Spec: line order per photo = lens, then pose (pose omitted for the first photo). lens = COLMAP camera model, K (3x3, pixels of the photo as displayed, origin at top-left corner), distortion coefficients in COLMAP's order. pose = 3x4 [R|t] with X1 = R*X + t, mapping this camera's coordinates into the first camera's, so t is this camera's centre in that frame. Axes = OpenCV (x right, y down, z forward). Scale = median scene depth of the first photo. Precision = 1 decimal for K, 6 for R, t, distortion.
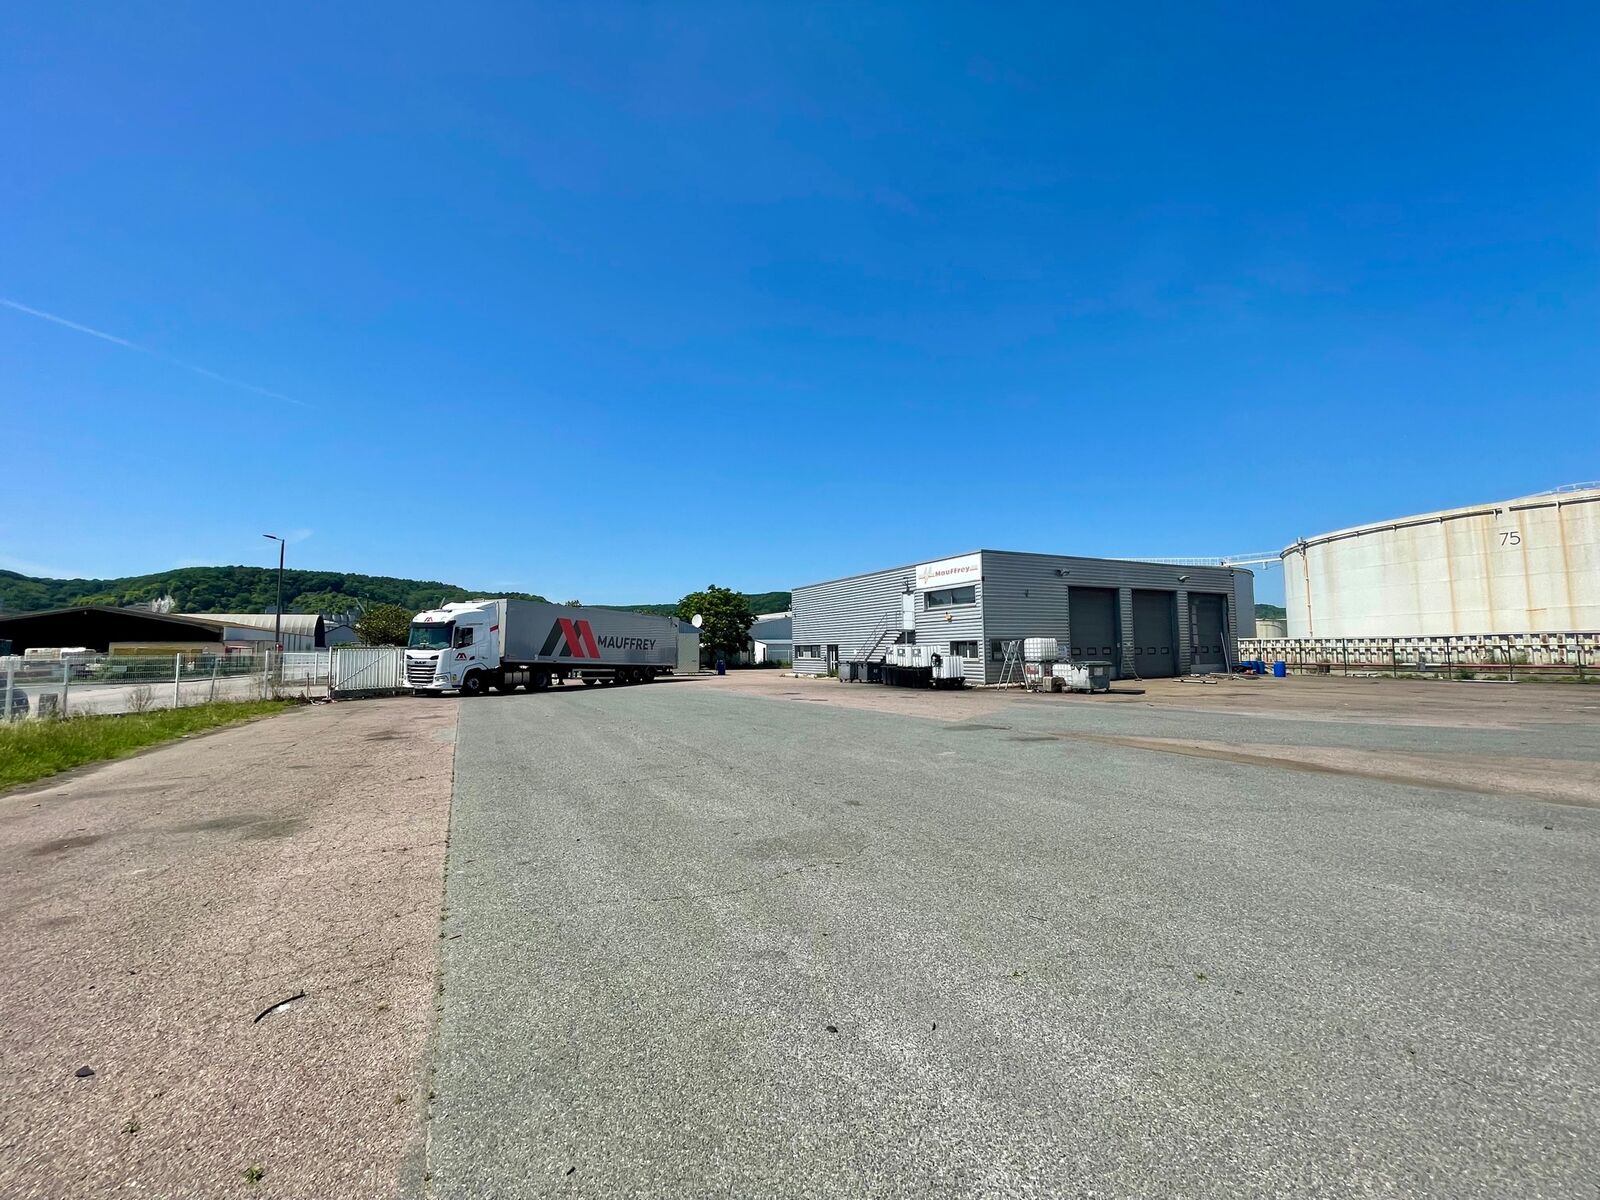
lens RADIAL K [[656.5, 0, 800.0], [0, 656.5, 600.0], [0, 0, 1]] dist [-0.002298, -0.000340]
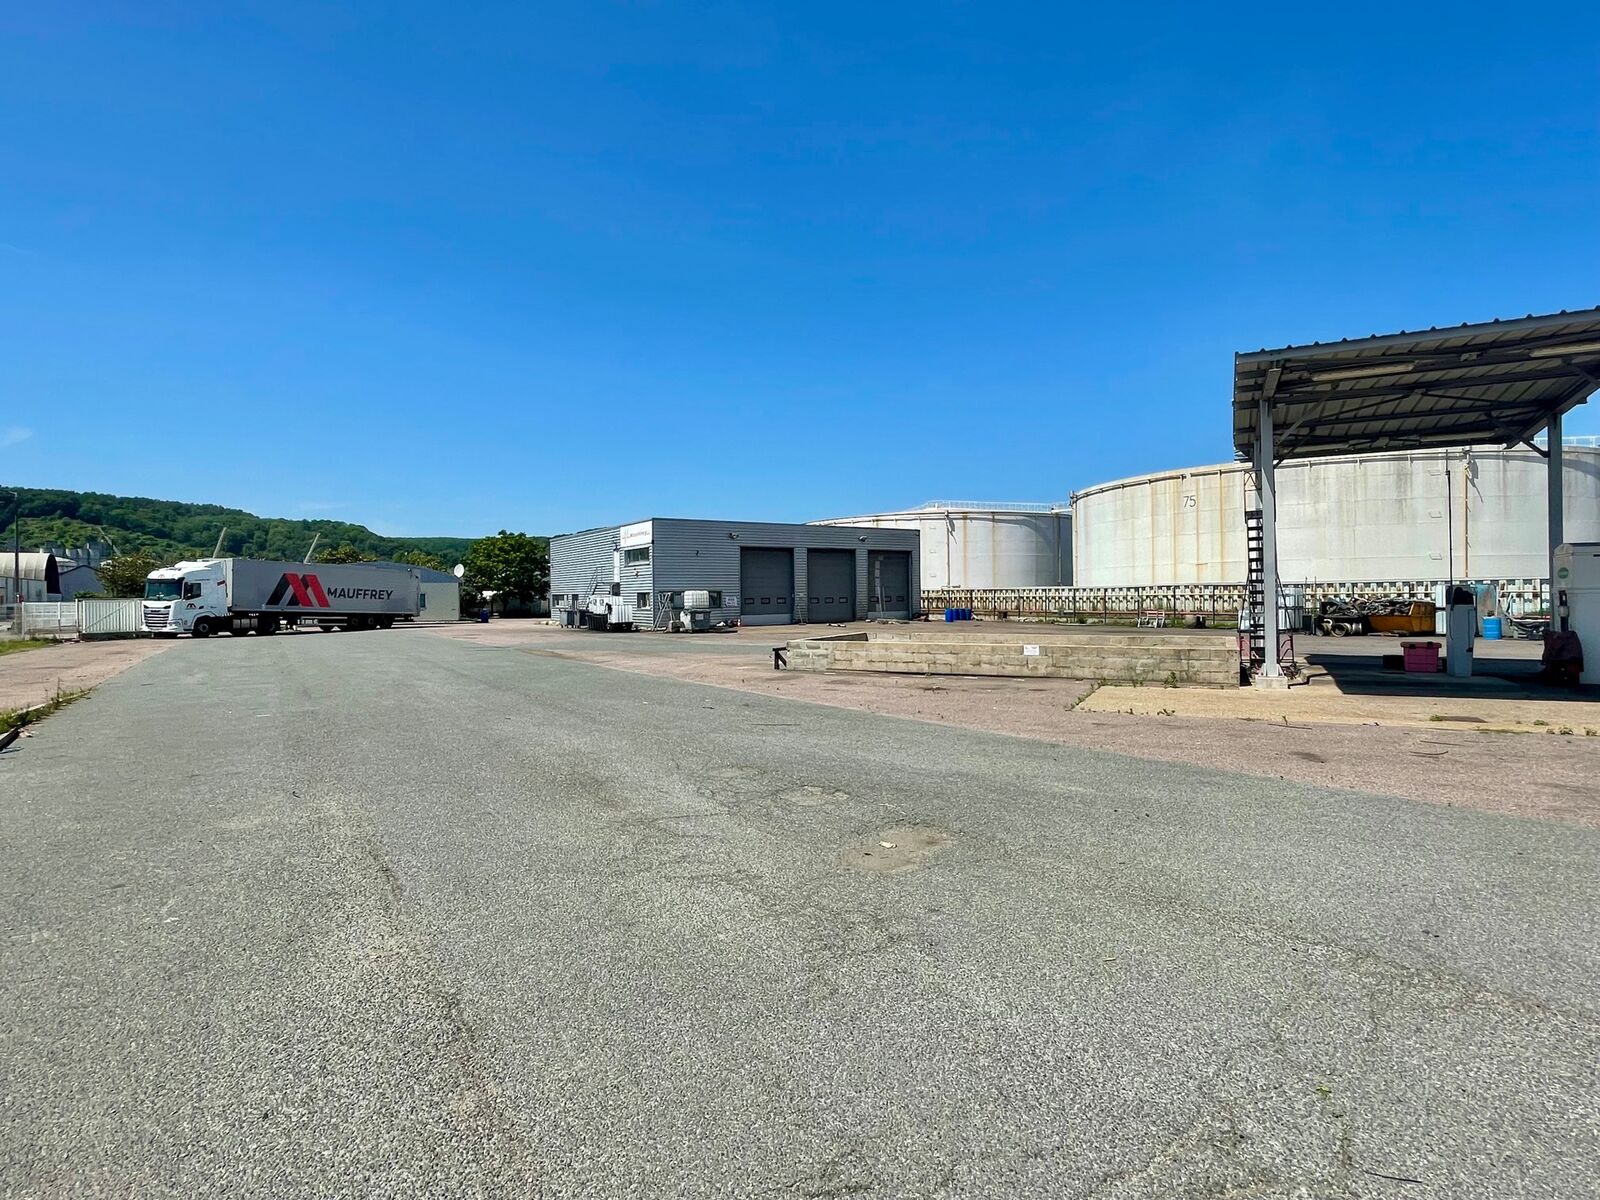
lens RADIAL K [[831.0, 0, 800.0], [0, 831.0, 600.0], [0, 0, 1]] dist [0.002469, -0.000160]
pose [[0.994700, -0.000748, 0.102816, 0.373140], [-0.007604, 0.996700, 0.080817, -0.049094], [-0.102537, -0.081170, 0.991412, -0.541303]]
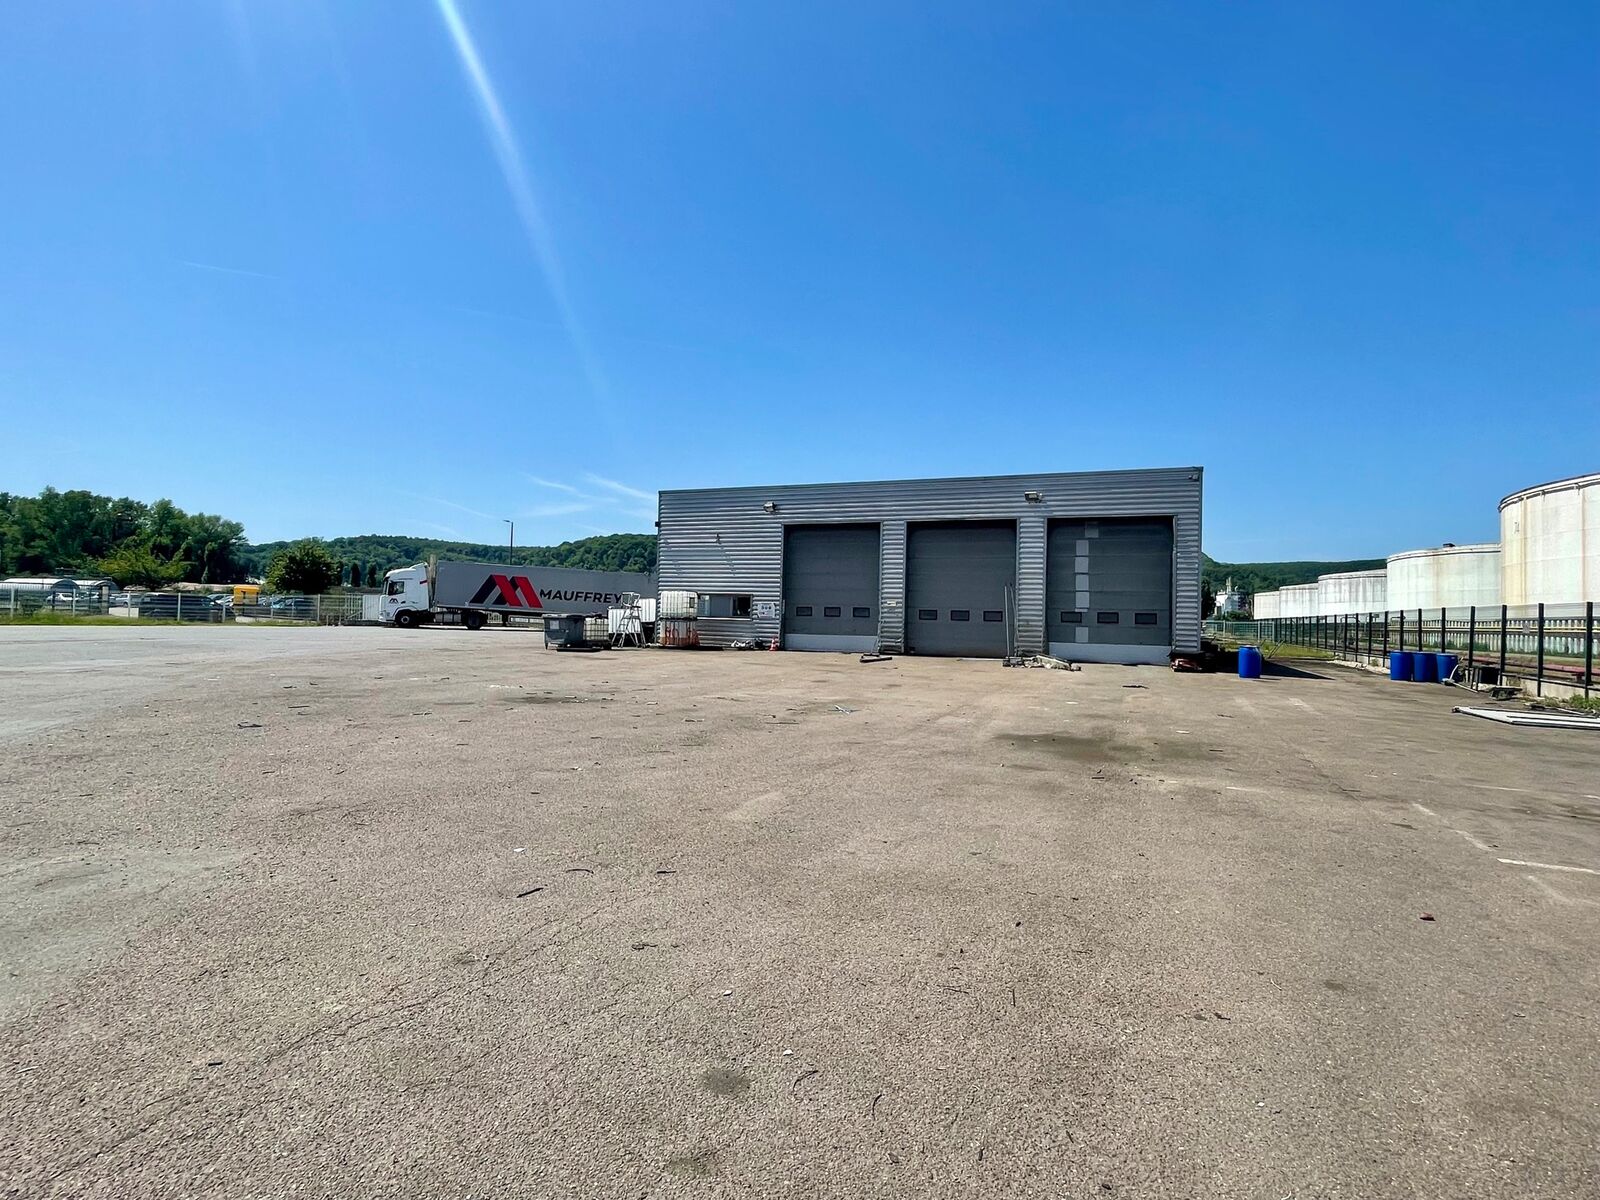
lens RADIAL K [[831.0, 0, 800.0], [0, 831.0, 600.0], [0, 0, 1]] dist [0.002469, -0.000160]
pose [[0.630583, 0.010802, -0.776046, 1.207696], [0.027620, 0.998957, 0.036348, 0.032492], [0.775630, -0.044355, 0.629627, 0.415374]]
